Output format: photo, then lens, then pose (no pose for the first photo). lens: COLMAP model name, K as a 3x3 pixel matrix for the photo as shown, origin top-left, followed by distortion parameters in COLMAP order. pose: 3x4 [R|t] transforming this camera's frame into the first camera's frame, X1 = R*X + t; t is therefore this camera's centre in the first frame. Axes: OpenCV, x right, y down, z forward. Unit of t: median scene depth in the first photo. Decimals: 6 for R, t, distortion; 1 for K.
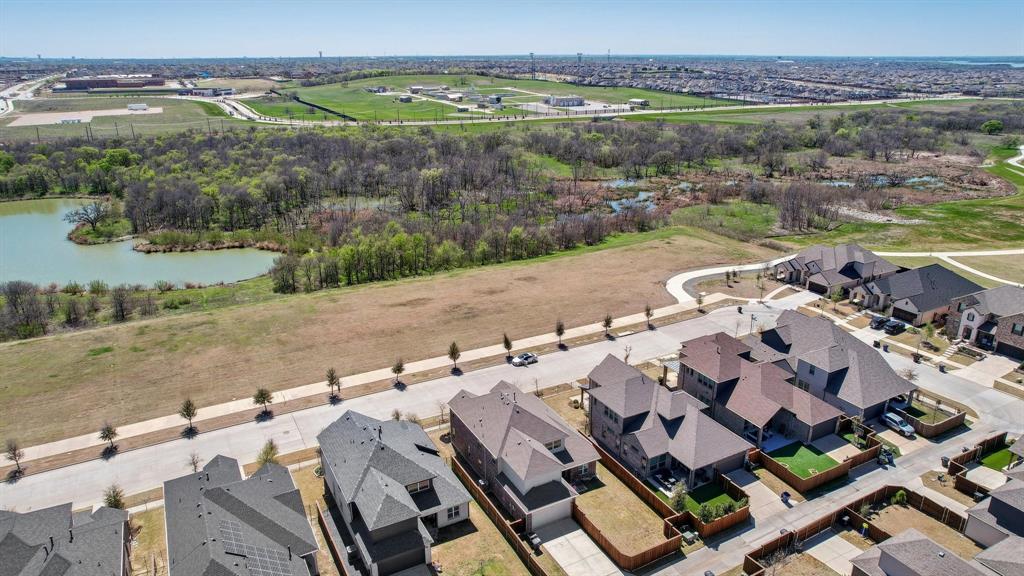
lens RADIAL K [[653.8, 0, 512.0], [0, 653.8, 288.0], [0, 0, 1]] dist [-0.041745, 0.002004]
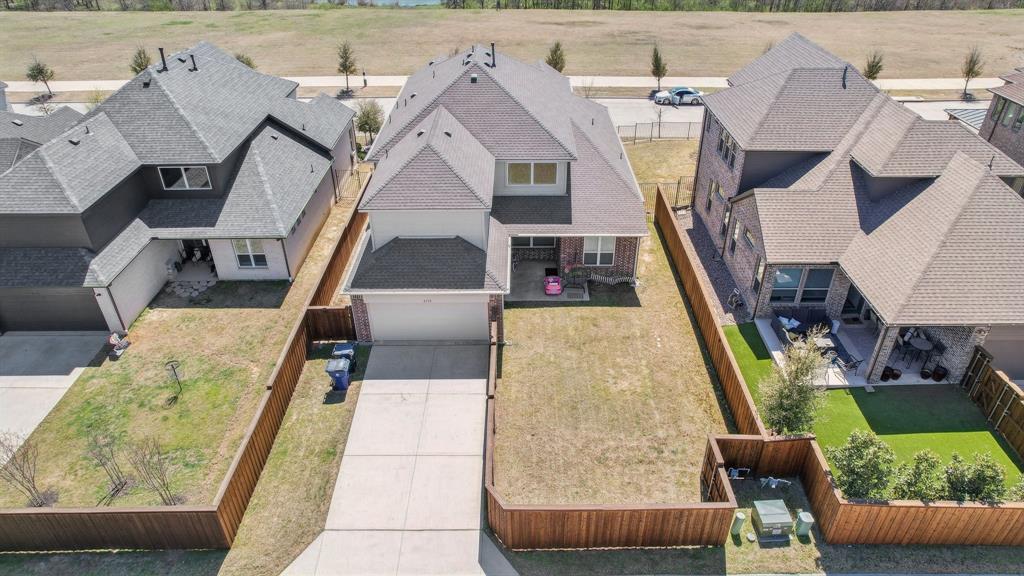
lens RADIAL K [[653.8, 0, 512.0], [0, 653.8, 288.0], [0, 0, 1]] dist [-0.041745, 0.002004]
pose [[0.879564, 0.257321, -0.400191, 0.232861], [-0.155682, 0.950479, 0.268986, 0.205102], [0.449588, -0.174288, 0.876067, 0.643121]]
